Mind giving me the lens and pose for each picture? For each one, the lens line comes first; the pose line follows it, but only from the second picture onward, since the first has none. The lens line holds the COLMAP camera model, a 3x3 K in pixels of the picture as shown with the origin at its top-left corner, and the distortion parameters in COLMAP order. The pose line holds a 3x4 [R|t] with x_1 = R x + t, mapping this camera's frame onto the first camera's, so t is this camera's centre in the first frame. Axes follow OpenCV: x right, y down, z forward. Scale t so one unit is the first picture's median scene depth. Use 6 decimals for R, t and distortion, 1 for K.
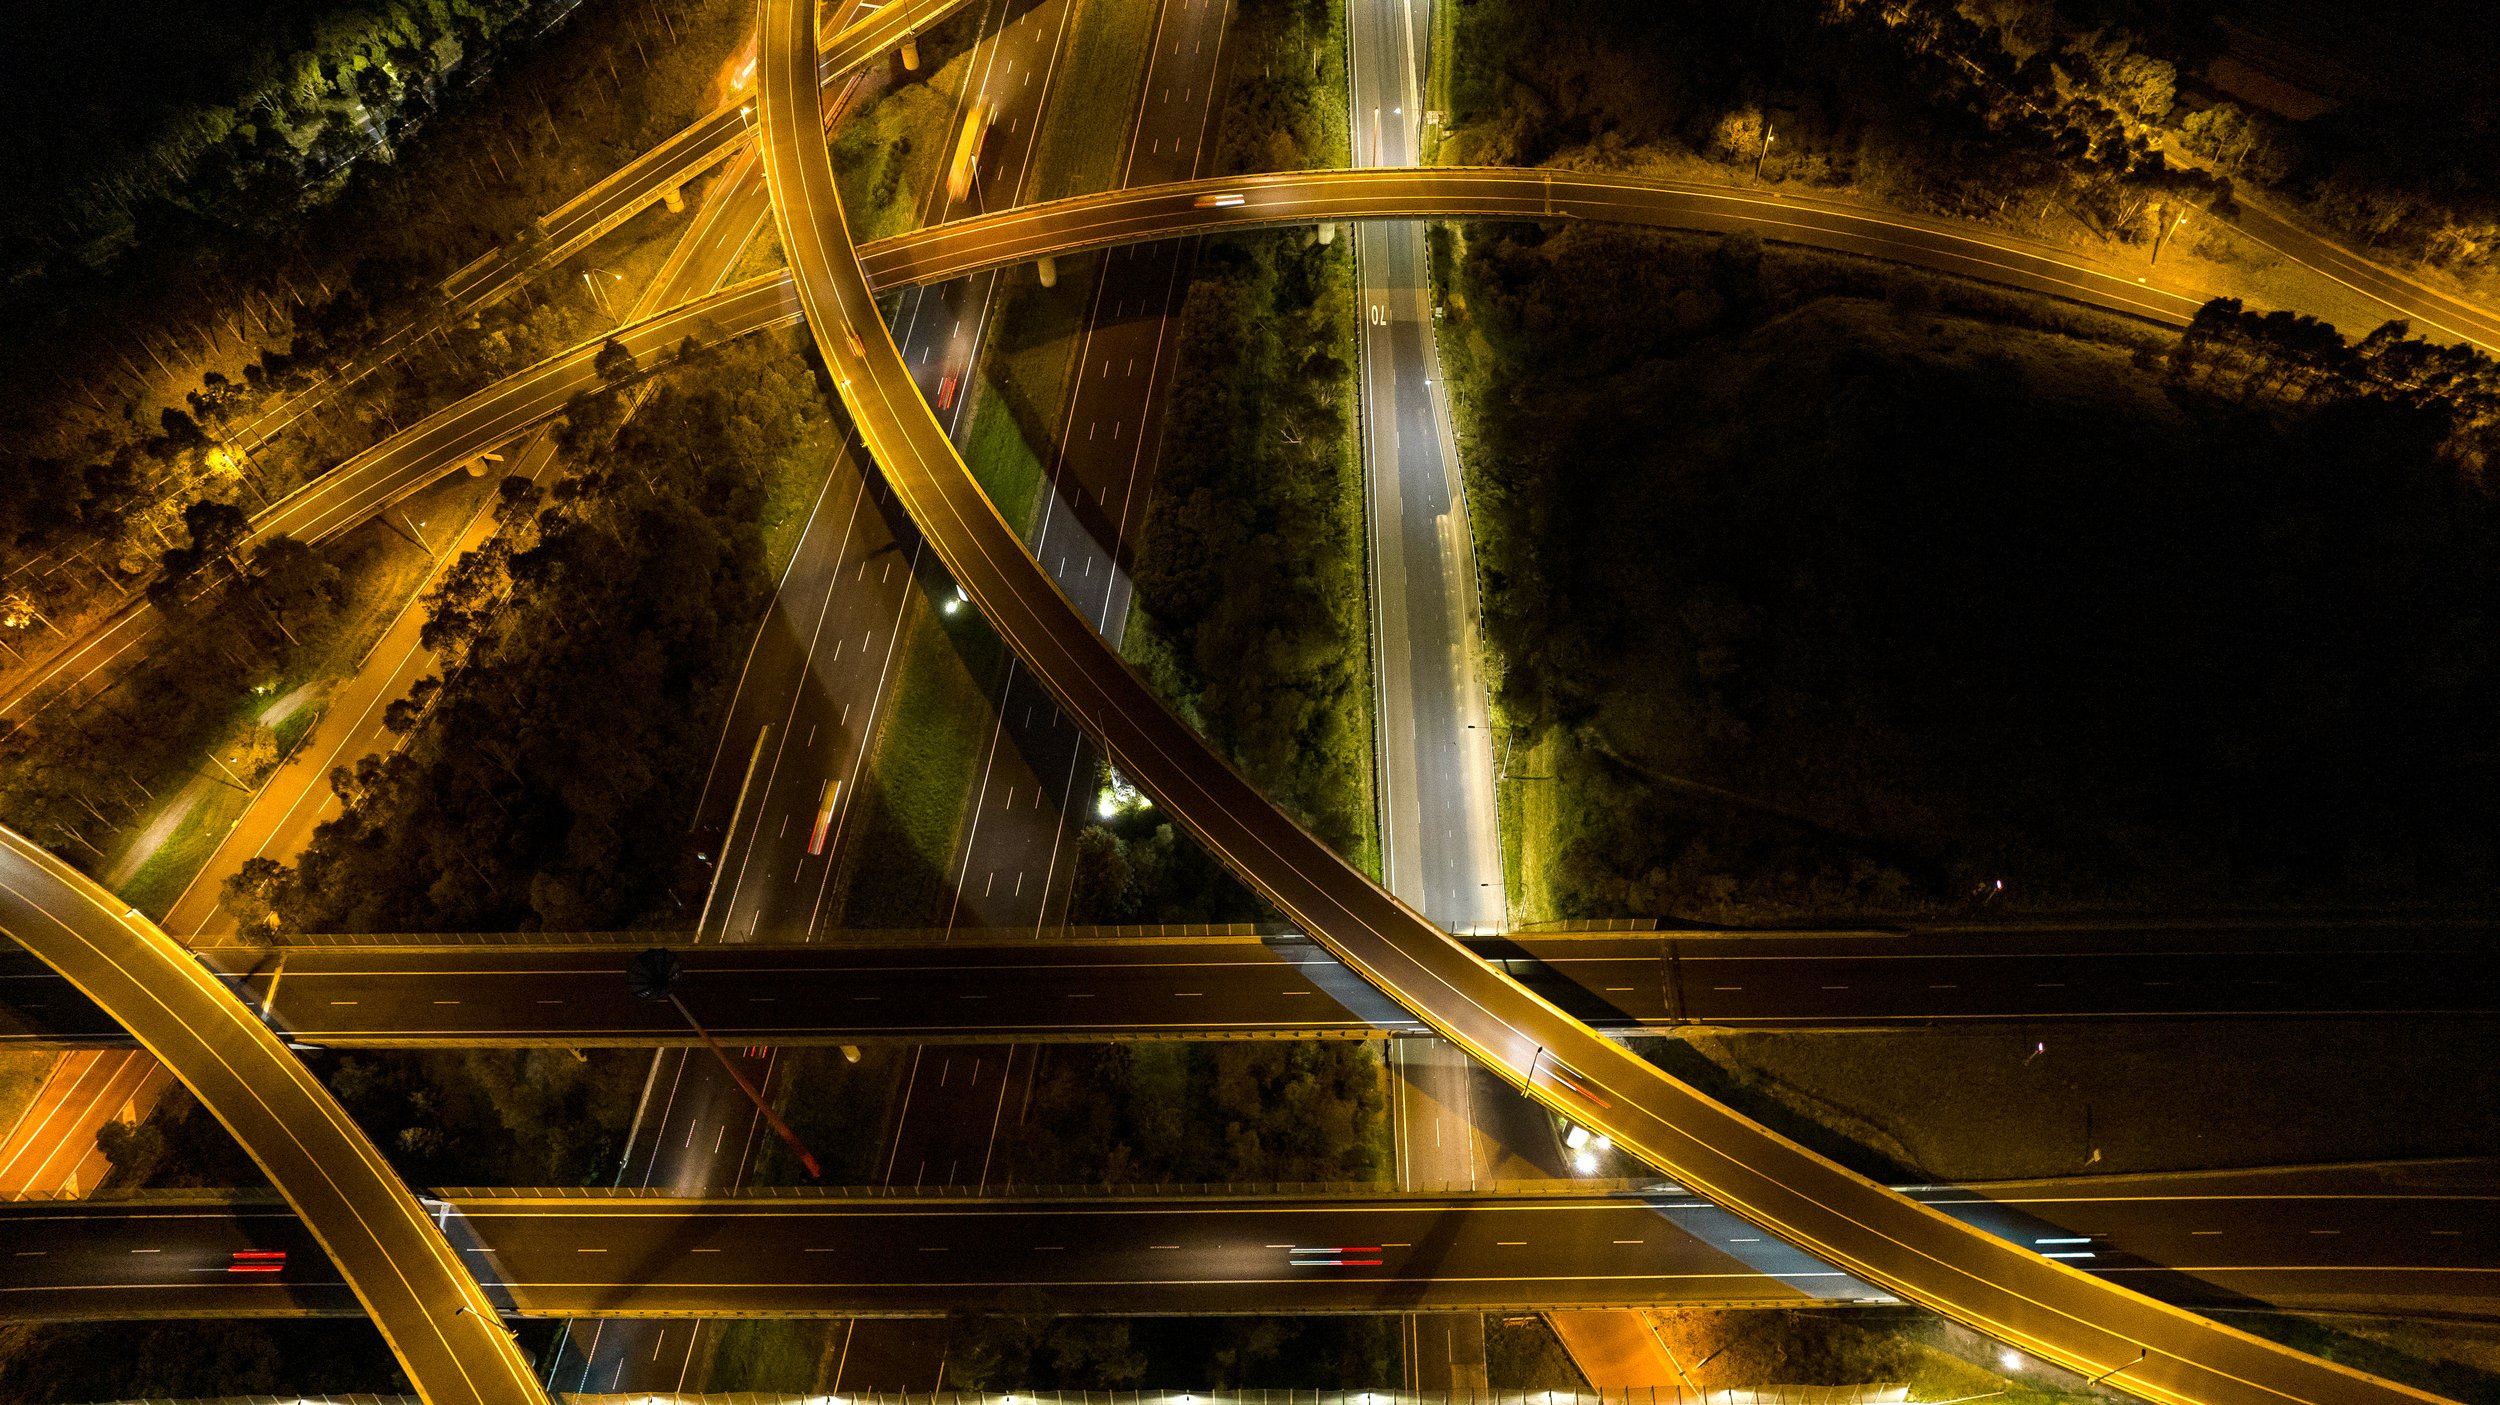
lens RADIAL K [[1765.7, 0, 1231.0], [0, 1765.7, 708.9], [0, 0, 1]] dist [-0.027109, 0.027398]
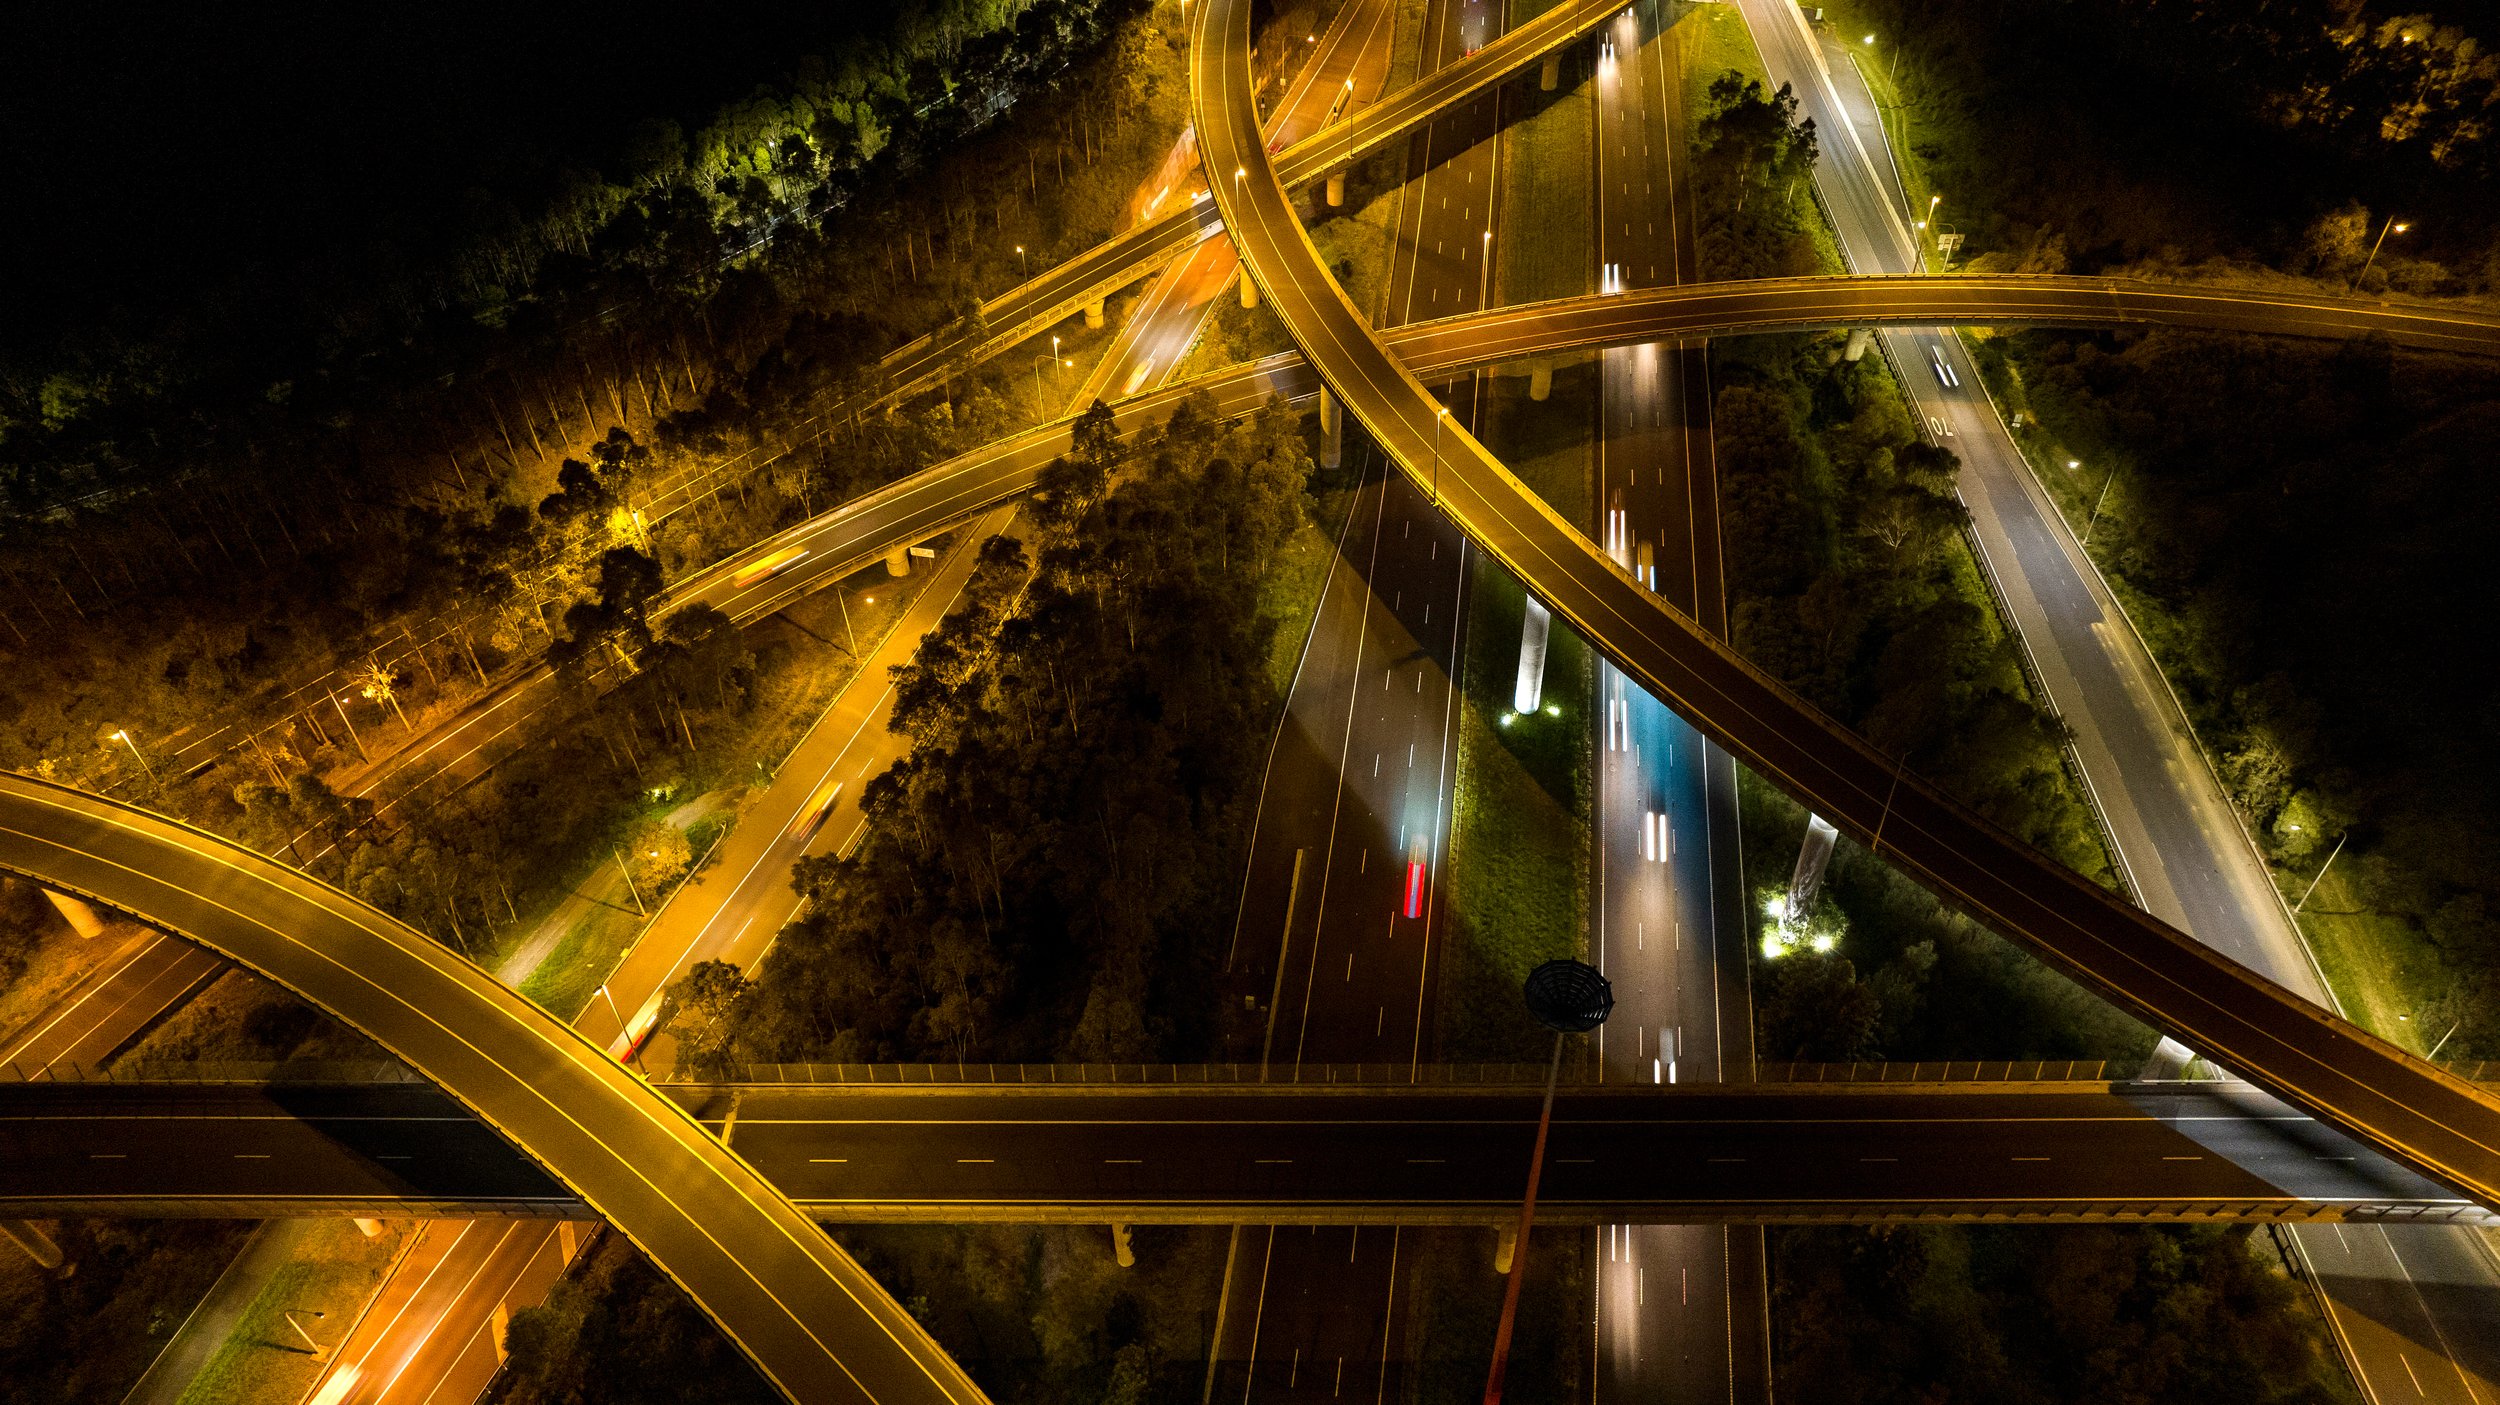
lens RADIAL K [[1765.7, 0, 1247.6], [0, 1765.7, 704.0], [0, 0, 1]] dist [-0.027109, 0.027398]
pose [[0.999892, 0.014263, -0.003664, -0.266034], [-0.014723, 0.973011, -0.230287, 0.118227], [0.000280, 0.230316, 0.973116, 0.209299]]
